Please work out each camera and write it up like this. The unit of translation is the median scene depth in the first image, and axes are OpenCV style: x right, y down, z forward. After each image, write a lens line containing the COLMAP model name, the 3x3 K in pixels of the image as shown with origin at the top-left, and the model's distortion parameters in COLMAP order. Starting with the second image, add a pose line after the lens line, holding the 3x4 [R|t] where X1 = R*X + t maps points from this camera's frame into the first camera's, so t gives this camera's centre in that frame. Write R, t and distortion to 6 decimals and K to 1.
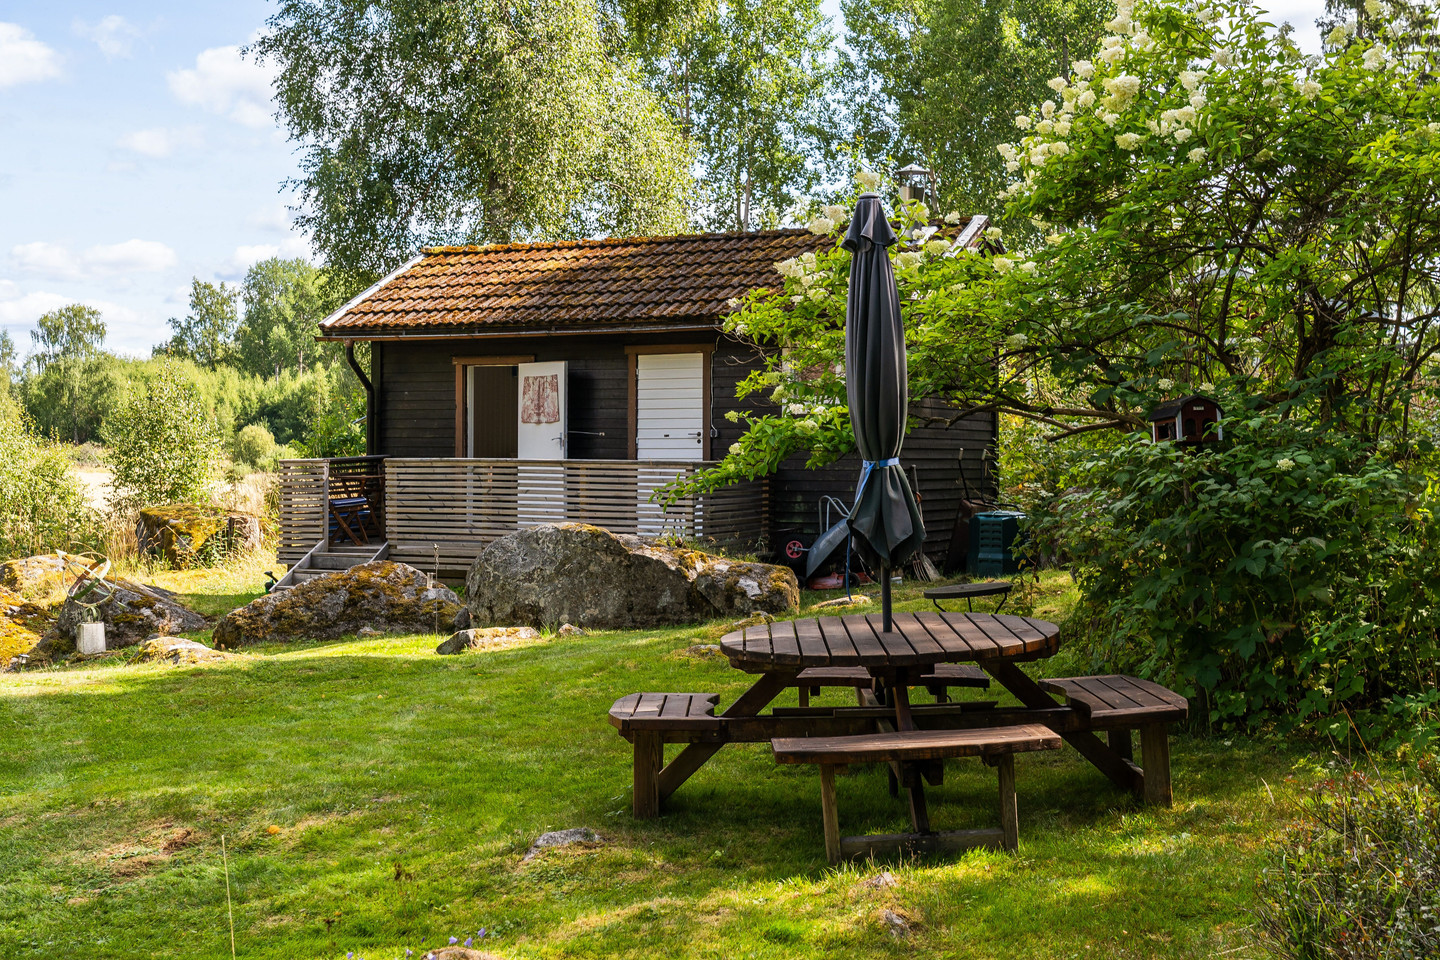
lens RADIAL K [[1769.4, 0, 720.3], [0, 1769.4, 477.9], [0, 0, 1]] dist [0.016949, 0.000000]
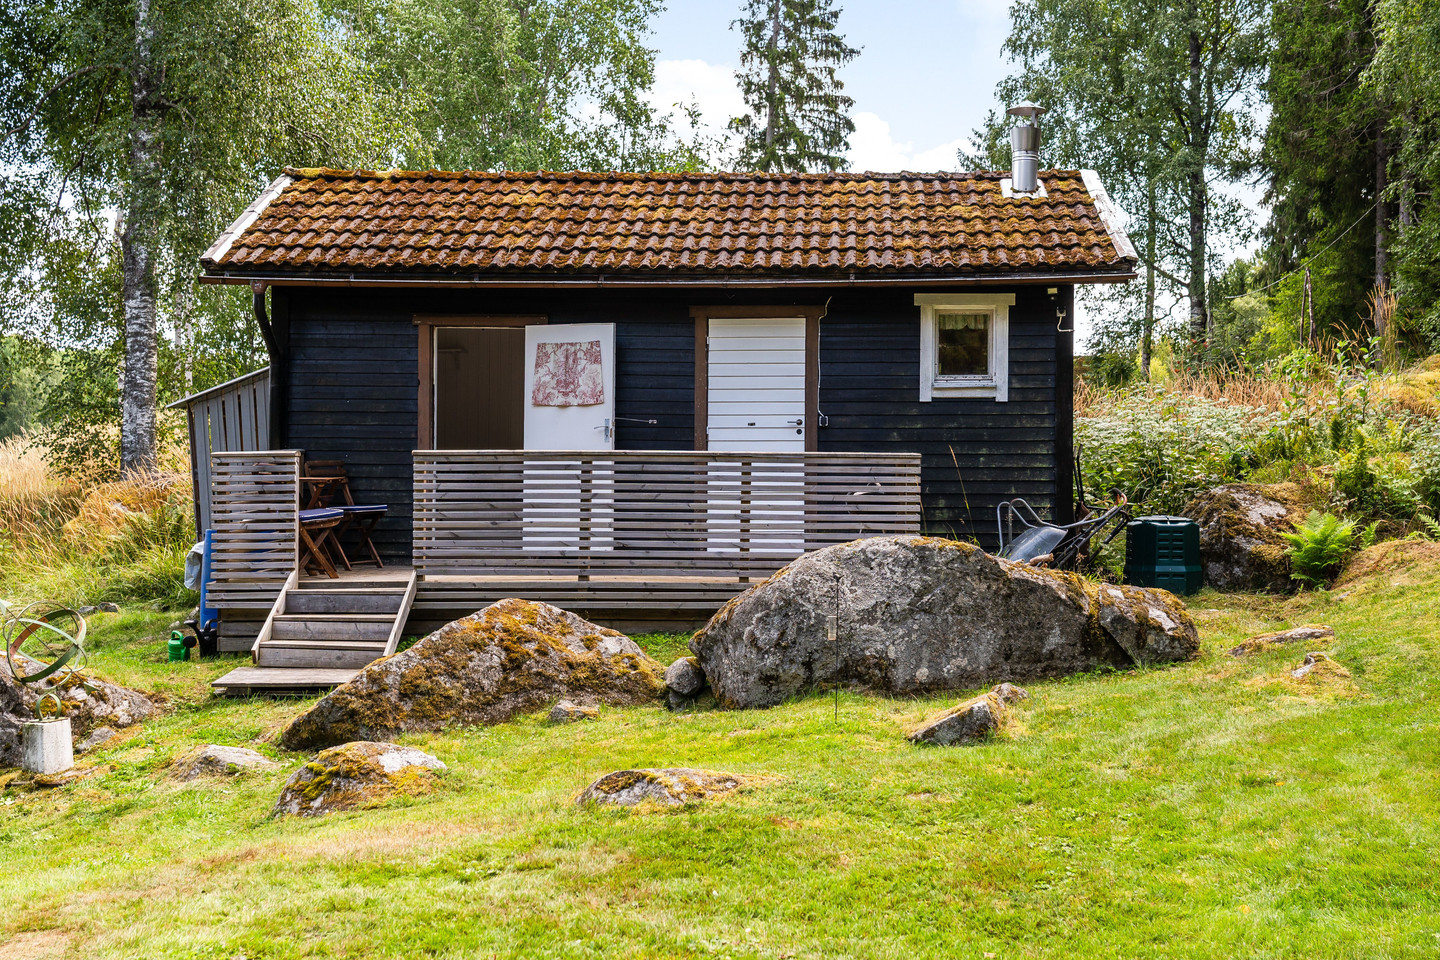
lens RADIAL K [[1612.9, 0, 719.8], [0, 1612.9, 480.4], [0, 0, 1]] dist [0.011050, 0.000000]
pose [[0.892437, -0.000696, 0.451171, -0.368713], [0.004859, 0.999956, -0.008068, 0.006535], [-0.451145, 0.009392, 0.892401, 0.385555]]
